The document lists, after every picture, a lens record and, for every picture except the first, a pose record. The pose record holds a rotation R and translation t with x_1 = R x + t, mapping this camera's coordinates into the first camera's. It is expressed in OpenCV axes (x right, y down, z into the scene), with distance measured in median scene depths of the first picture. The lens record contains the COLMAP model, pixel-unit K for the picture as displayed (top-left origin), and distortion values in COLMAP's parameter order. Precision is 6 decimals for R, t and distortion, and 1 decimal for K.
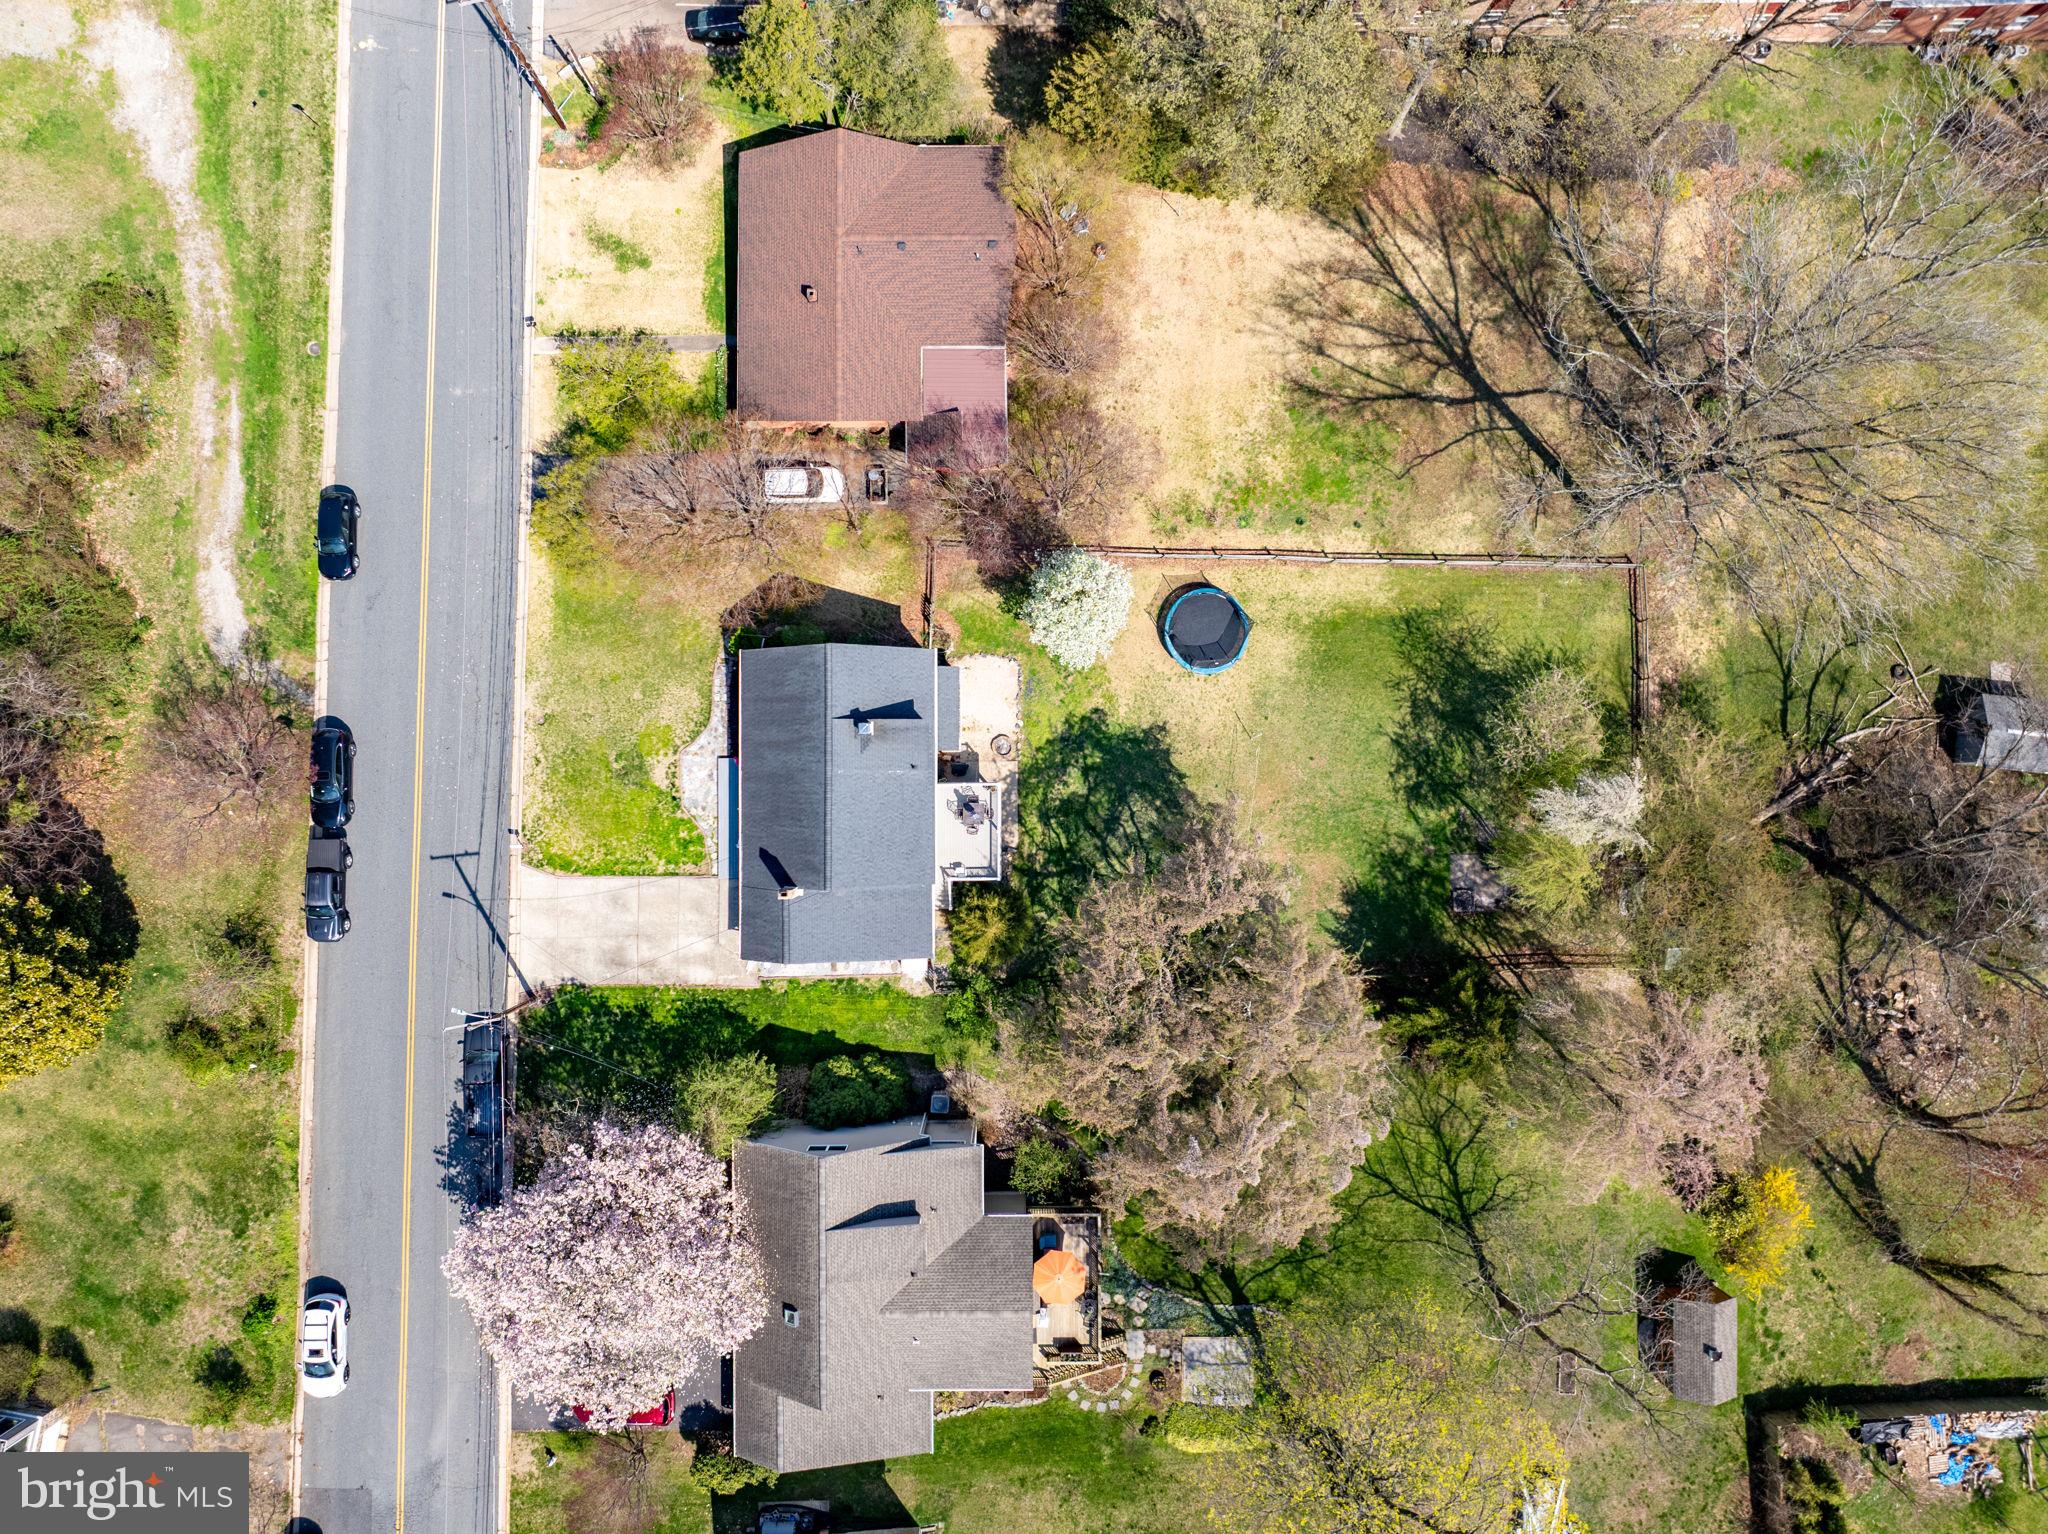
lens RADIAL K [[1428.2, 0, 1026.7], [0, 1428.2, 752.7], [0, 0, 1]] dist [-0.031556, 0.003936]
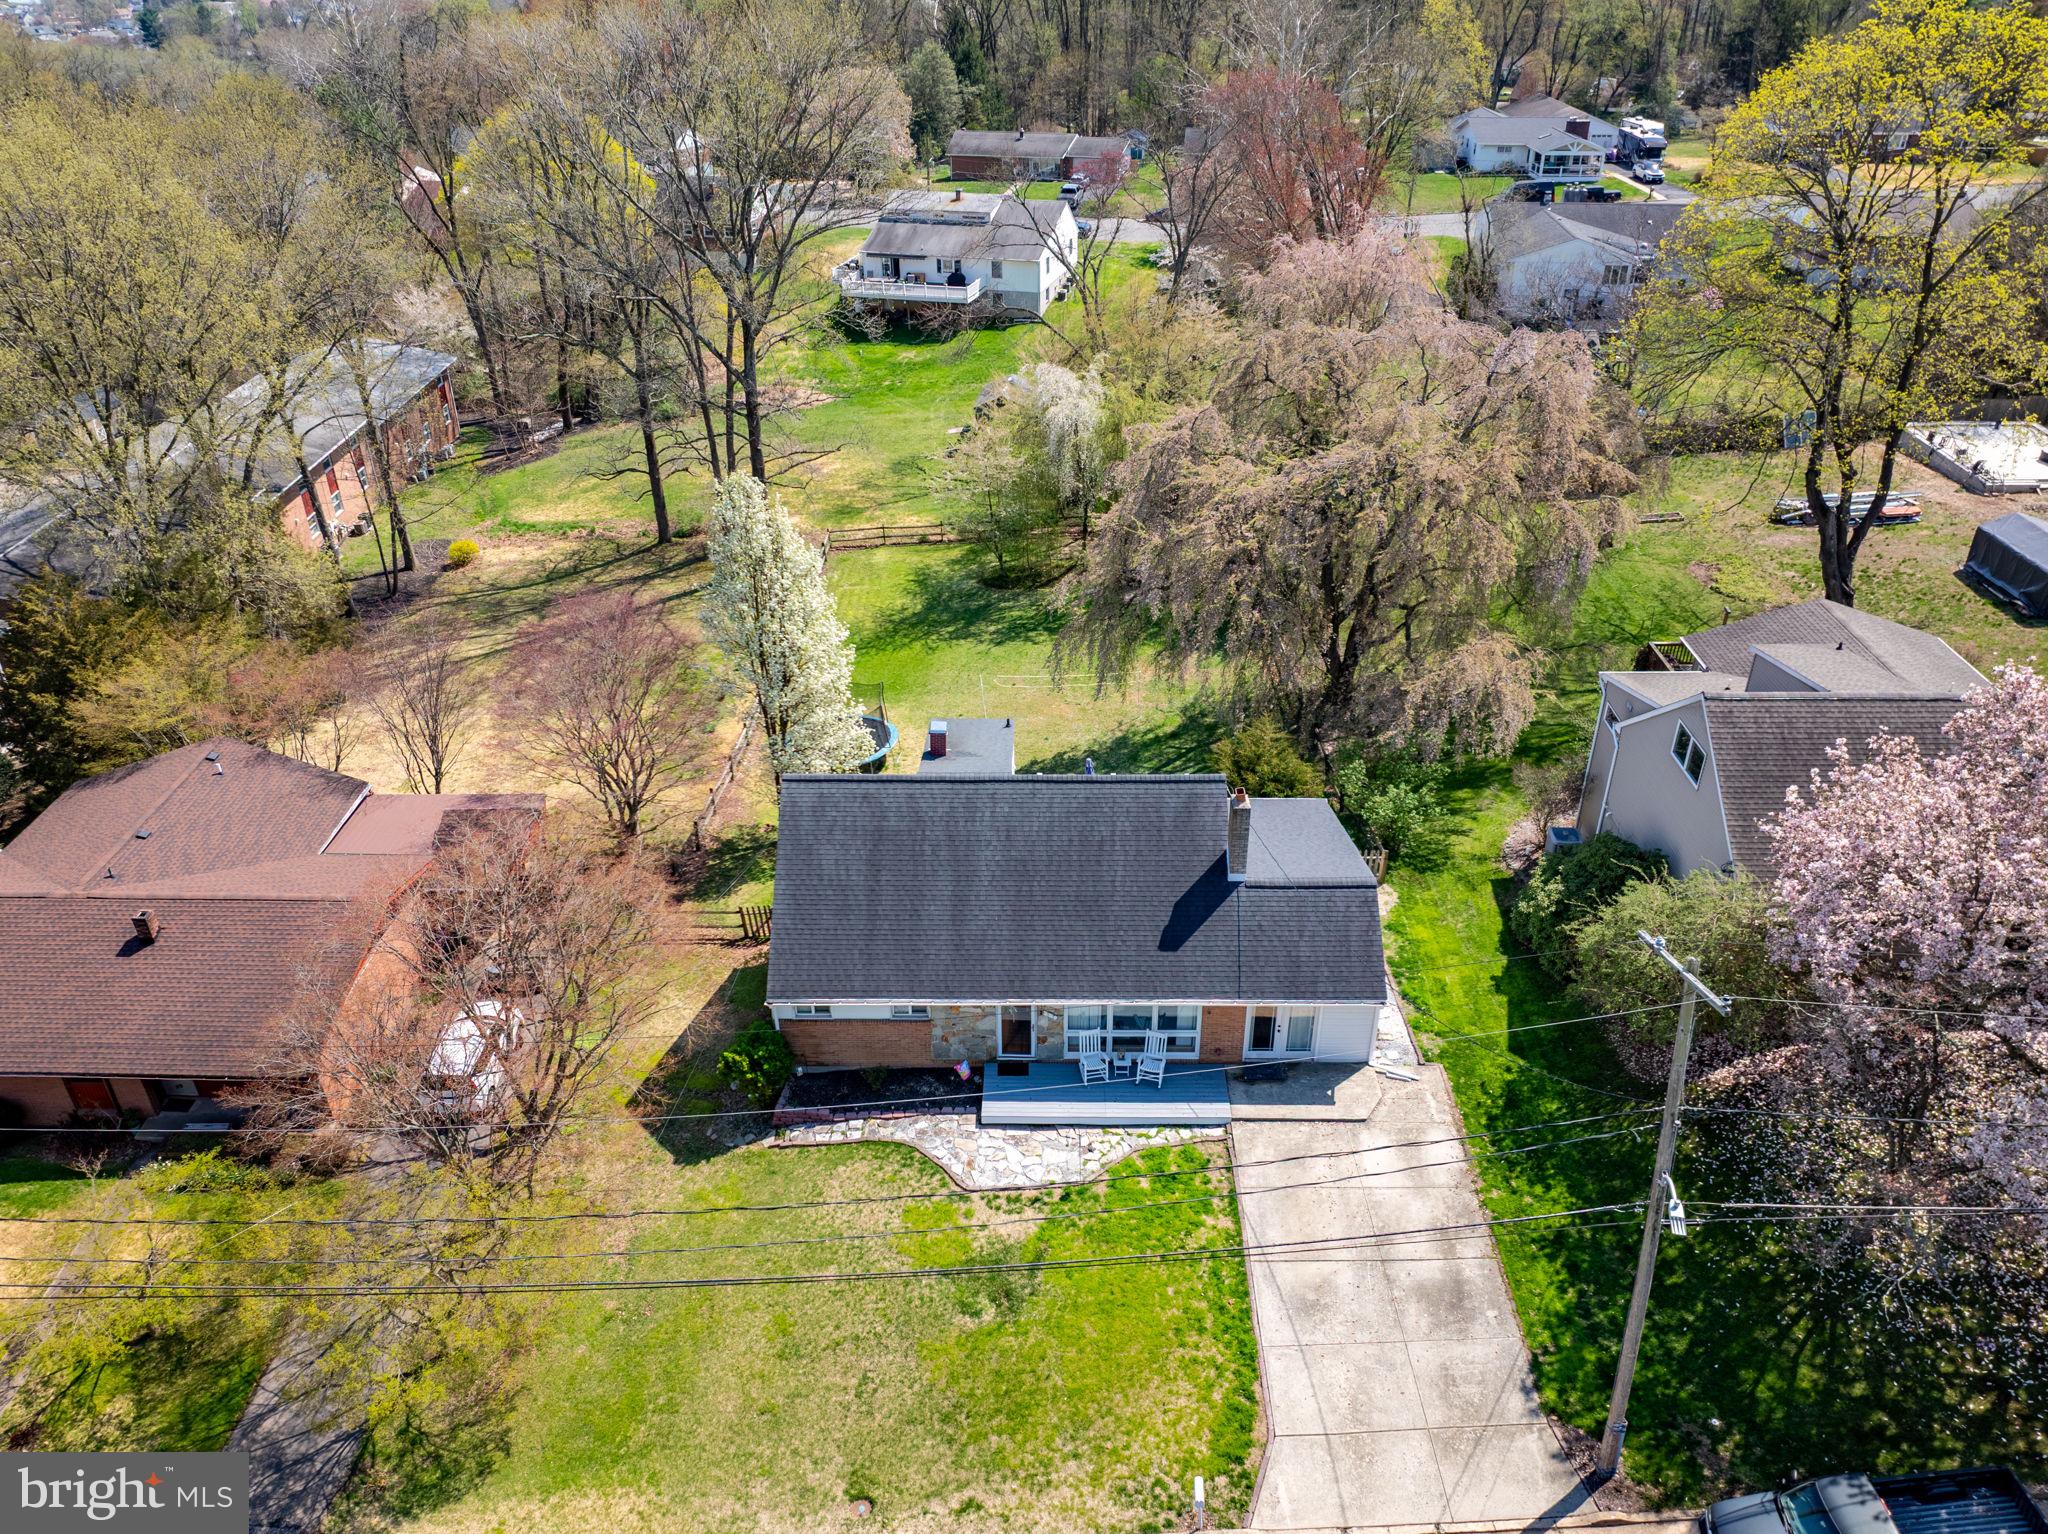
lens RADIAL K [[1474.8, 0, 1021.6], [0, 1474.8, 760.3], [0, 0, 1]] dist [-0.049754, 0.022808]
pose [[0.019366, -0.523886, 0.851568, -0.560528], [0.999802, 0.006326, -0.018845, 0.025351], [0.004486, 0.851765, 0.523905, 0.622867]]
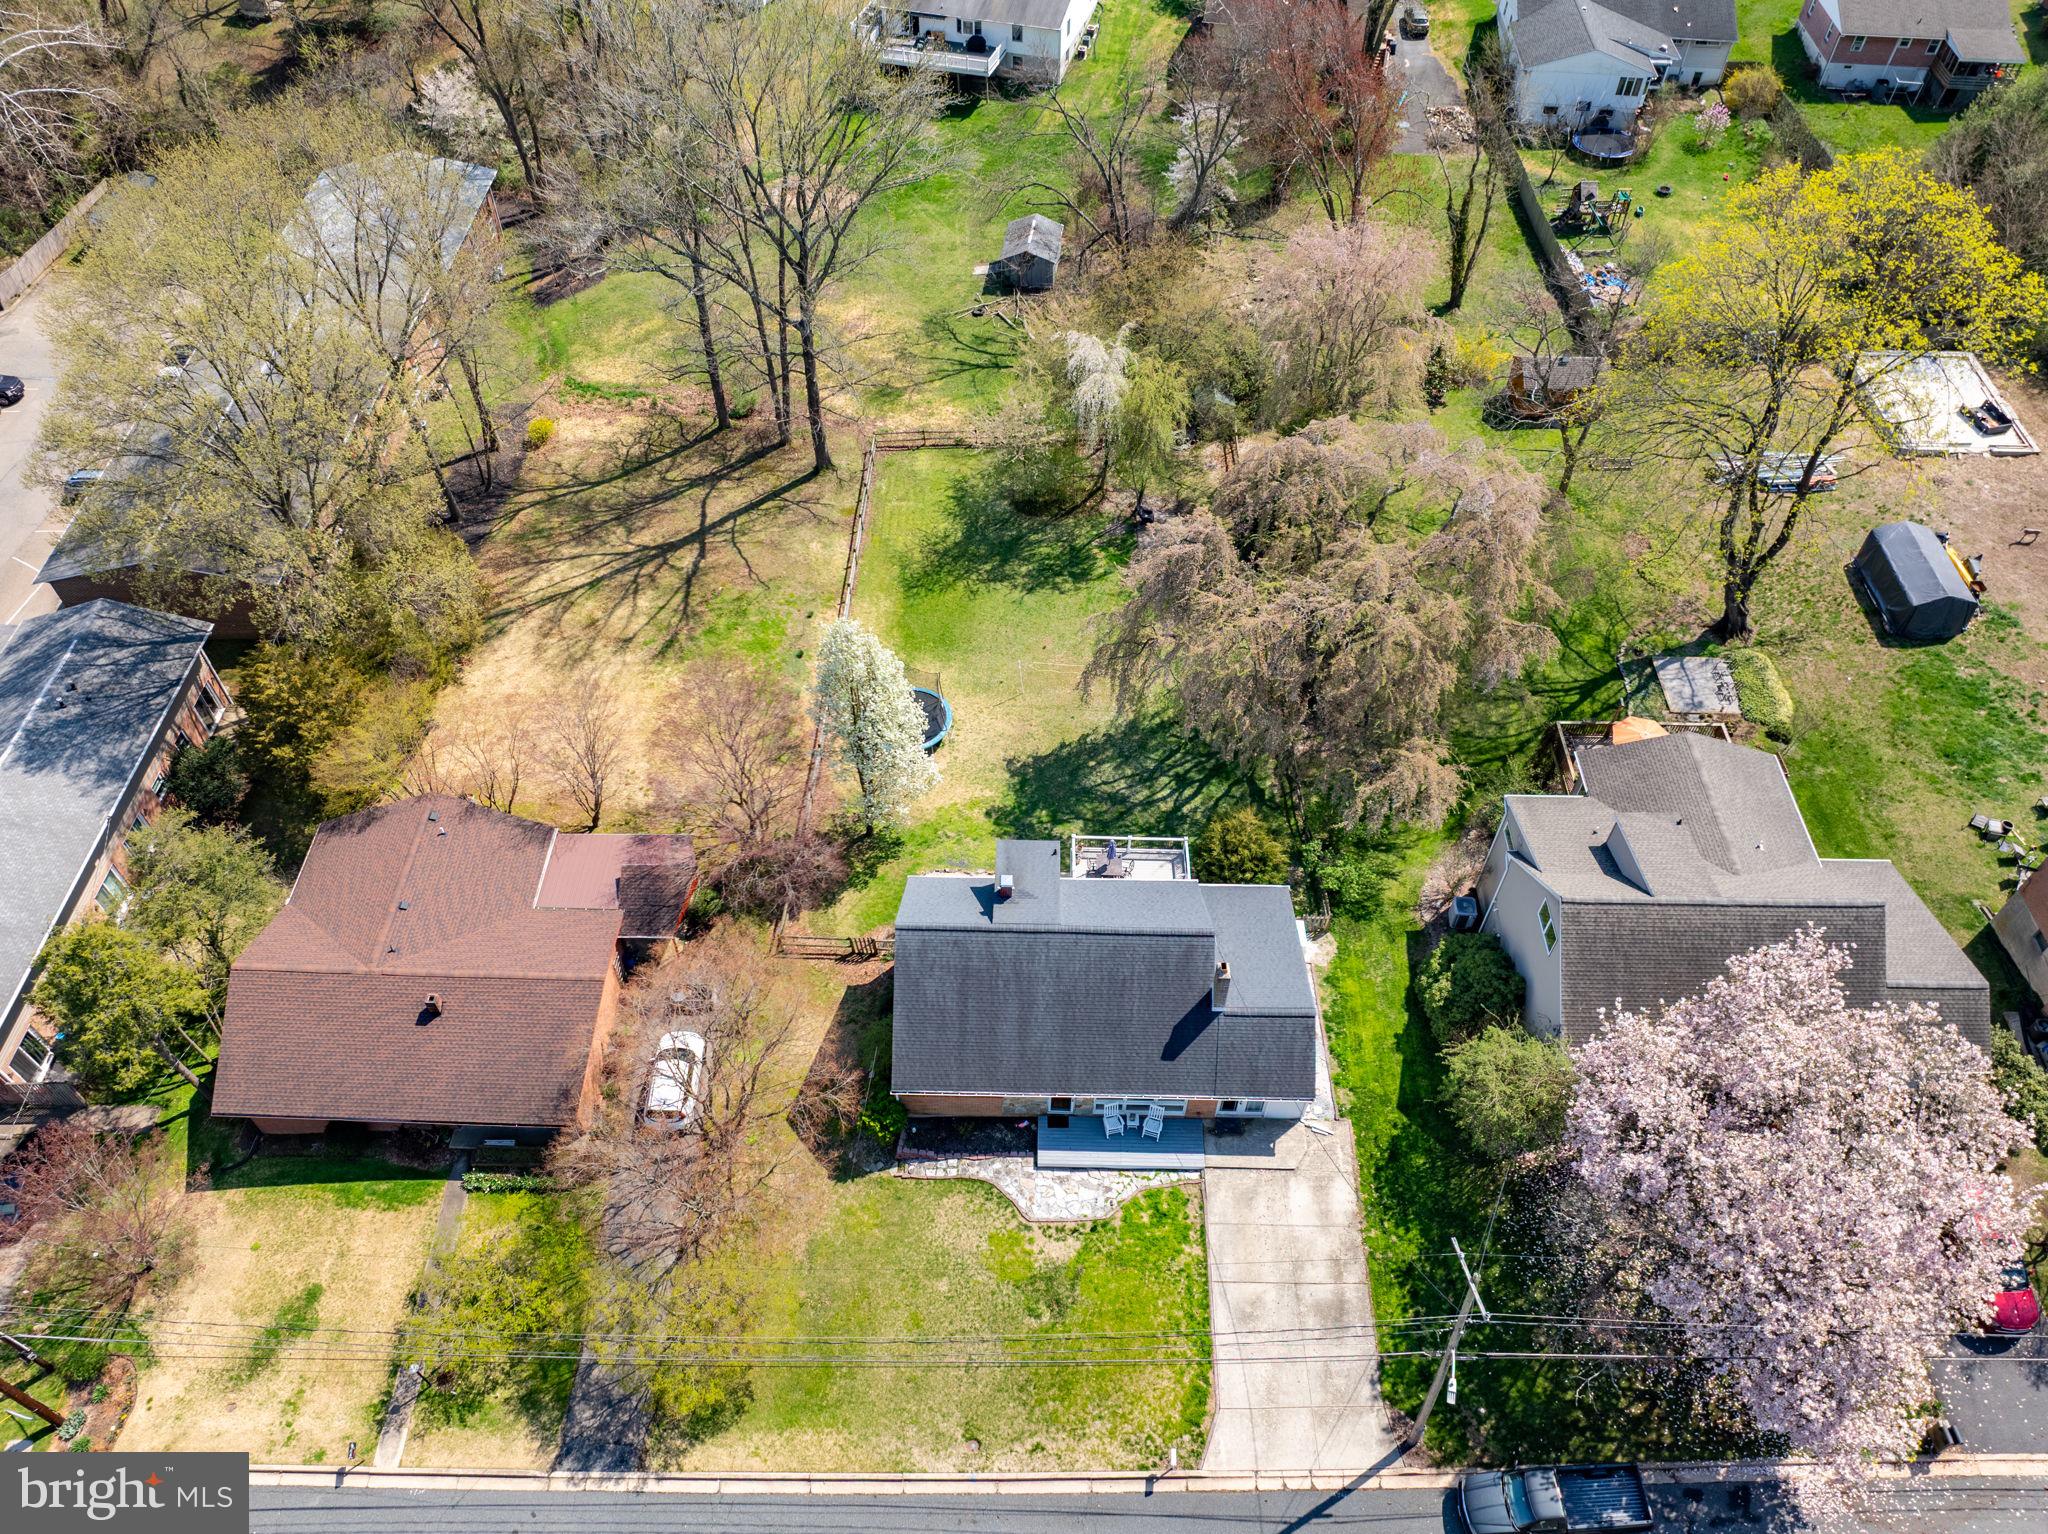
lens RADIAL K [[1429.3, 0, 1024.0], [0, 1429.3, 767.0], [0, 0, 1]] dist [-0.040705, 0.000734]
pose [[0.020534, -0.771534, 0.635857, -0.505016], [0.999700, 0.024316, -0.002779, -0.005687], [-0.013317, 0.635724, 0.771802, 0.313082]]
